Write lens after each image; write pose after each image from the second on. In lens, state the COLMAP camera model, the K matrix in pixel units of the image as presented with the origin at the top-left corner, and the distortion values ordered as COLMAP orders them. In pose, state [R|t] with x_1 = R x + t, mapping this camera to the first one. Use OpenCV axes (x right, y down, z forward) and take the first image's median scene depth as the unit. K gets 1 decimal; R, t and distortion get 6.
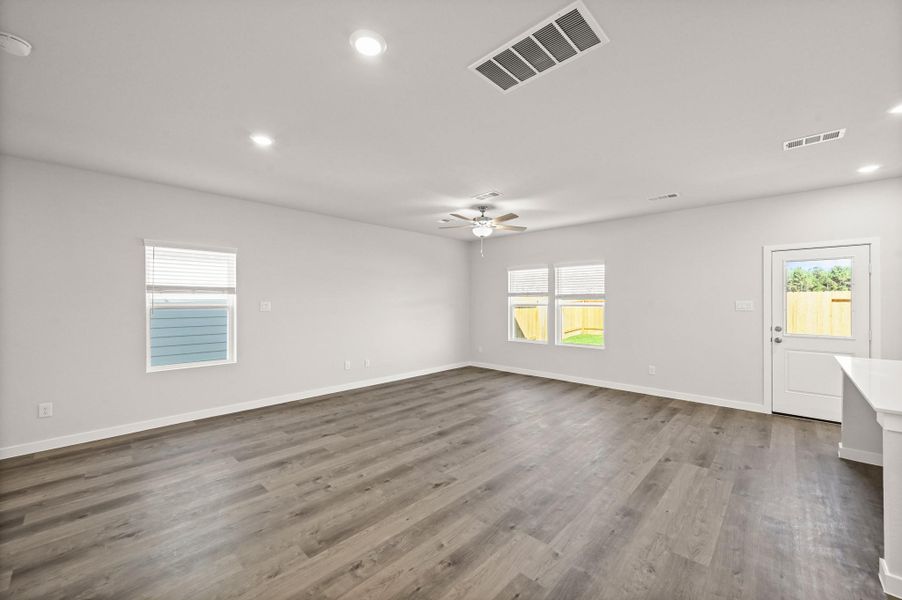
lens RADIAL K [[357.8, 0, 449.6], [0, 357.8, 301.0], [0, 0, 1]] dist [0.001422, 0.000284]
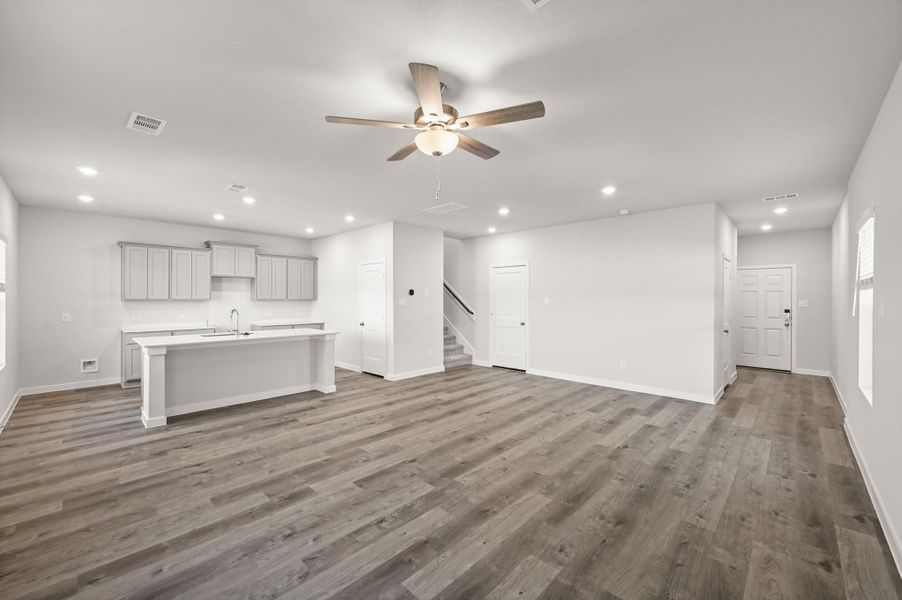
lens RADIAL K [[357.8, 0, 449.6], [0, 357.8, 301.0], [0, 0, 1]] dist [0.001422, 0.000284]
pose [[-0.999985, -0.003839, 0.003811, 0.091818], [-0.003816, 0.999976, 0.005864, 0.001386], [-0.003833, 0.005850, -0.999976, 1.799369]]
